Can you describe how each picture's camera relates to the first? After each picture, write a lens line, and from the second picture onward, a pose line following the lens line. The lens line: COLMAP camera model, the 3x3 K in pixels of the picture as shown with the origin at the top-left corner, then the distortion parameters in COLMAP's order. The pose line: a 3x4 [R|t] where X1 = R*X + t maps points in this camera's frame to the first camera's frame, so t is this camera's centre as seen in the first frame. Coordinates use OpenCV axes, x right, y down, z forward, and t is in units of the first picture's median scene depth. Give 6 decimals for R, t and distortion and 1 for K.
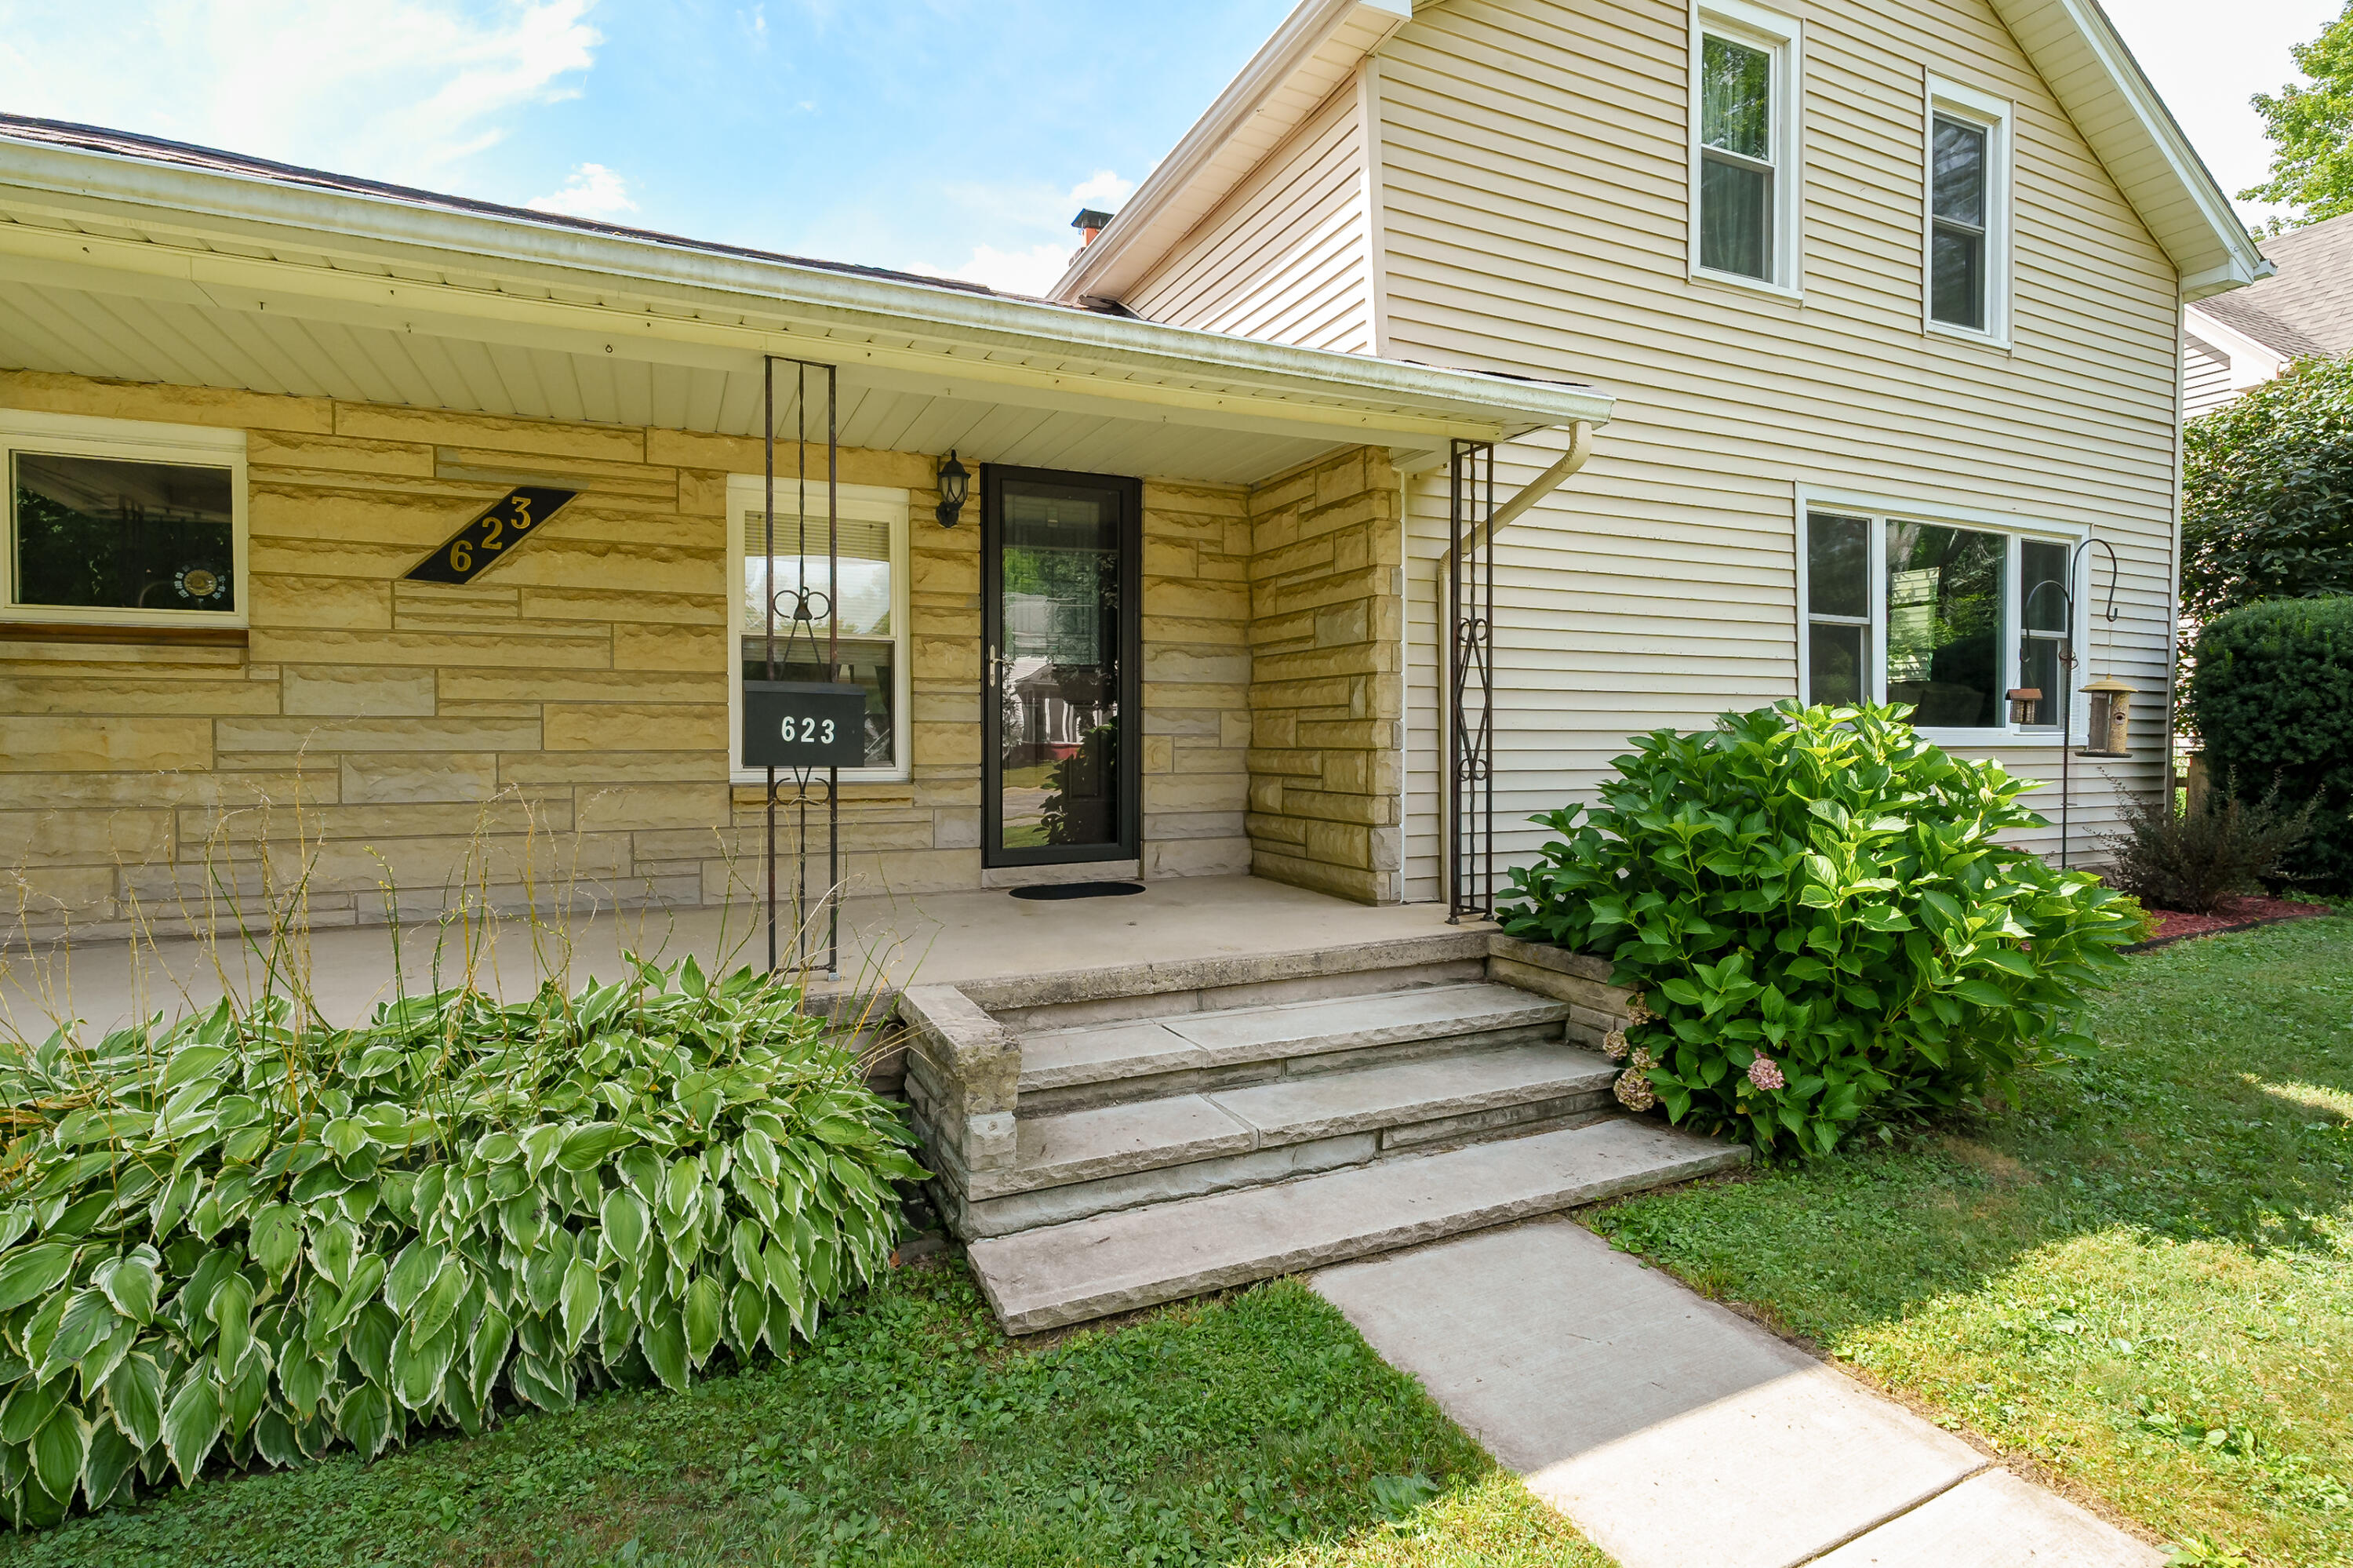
lens RADIAL K [[1105.8, 0, 1157.1], [0, 1105.8, 762.0], [0, 0, 1]] dist [-0.002567, 0.000819]
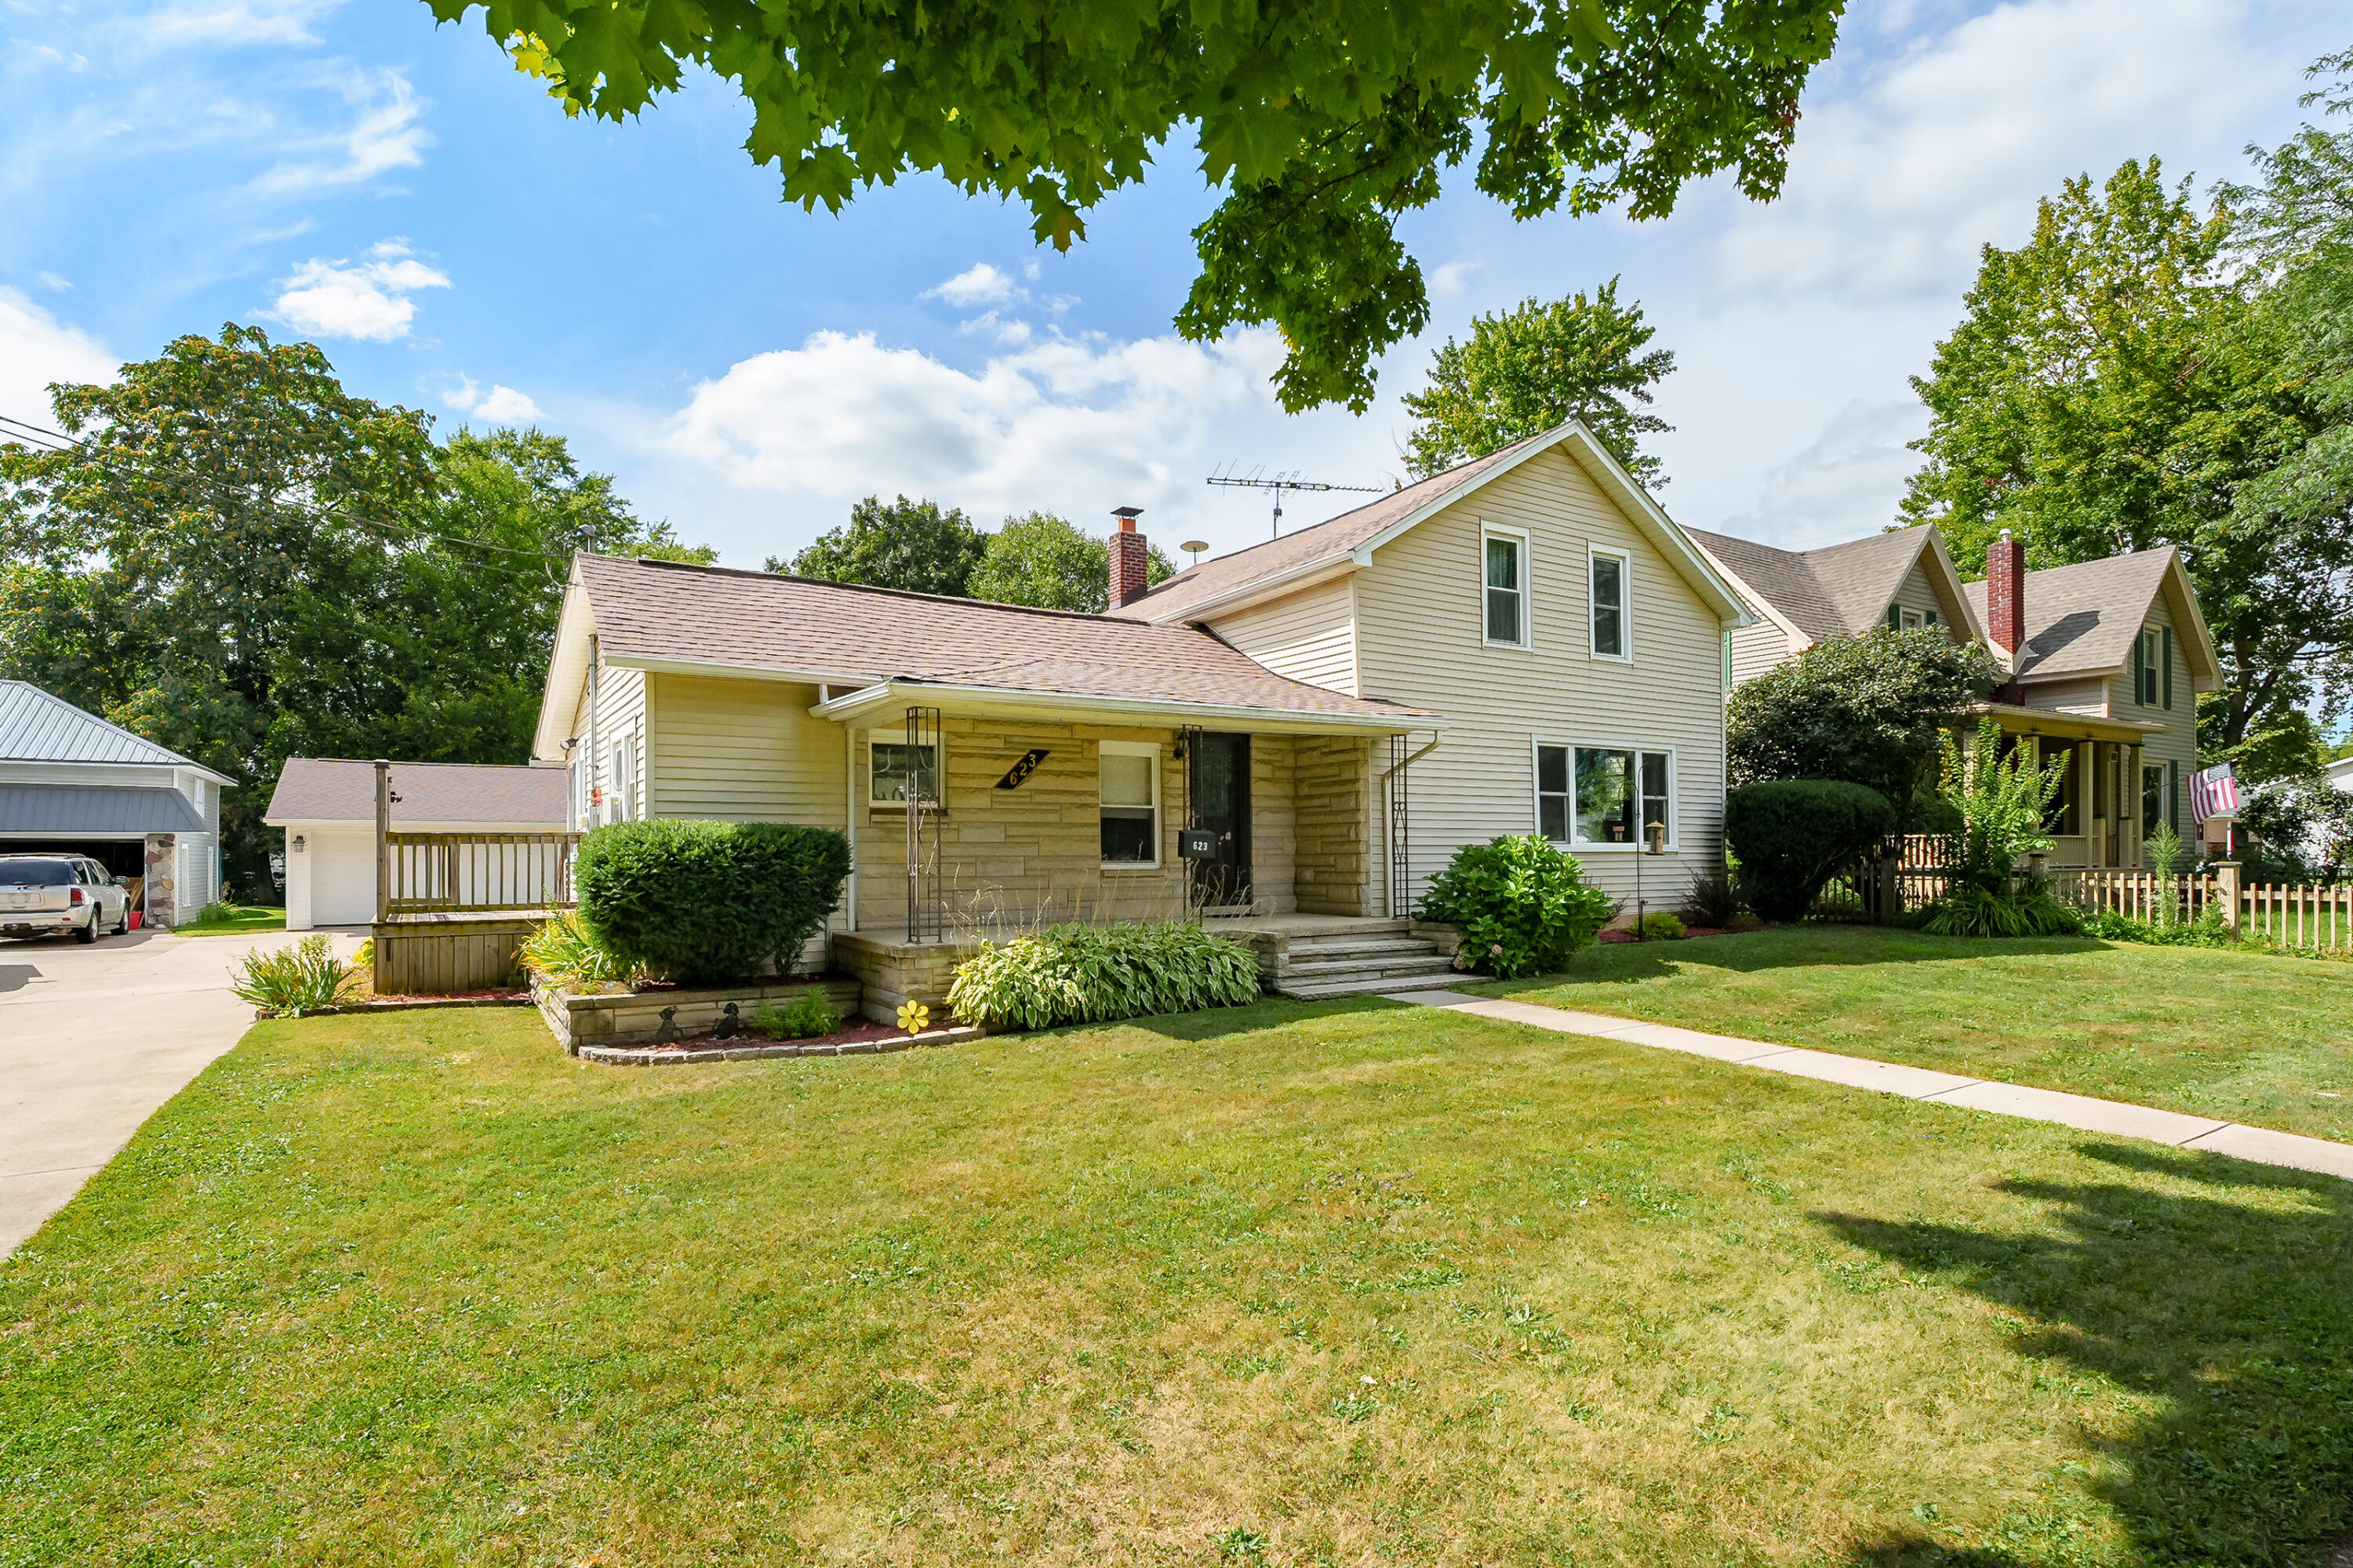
lens RADIAL K [[1057.8, 0, 1176.9], [0, 1057.8, 849.5], [0, 0, 1]] dist [-0.007801, 0.000177]
pose [[0.992610, -0.005888, 0.121205, -0.470526], [0.009438, 0.999542, -0.028737, 0.041658], [-0.120981, 0.029669, 0.992211, -1.225840]]
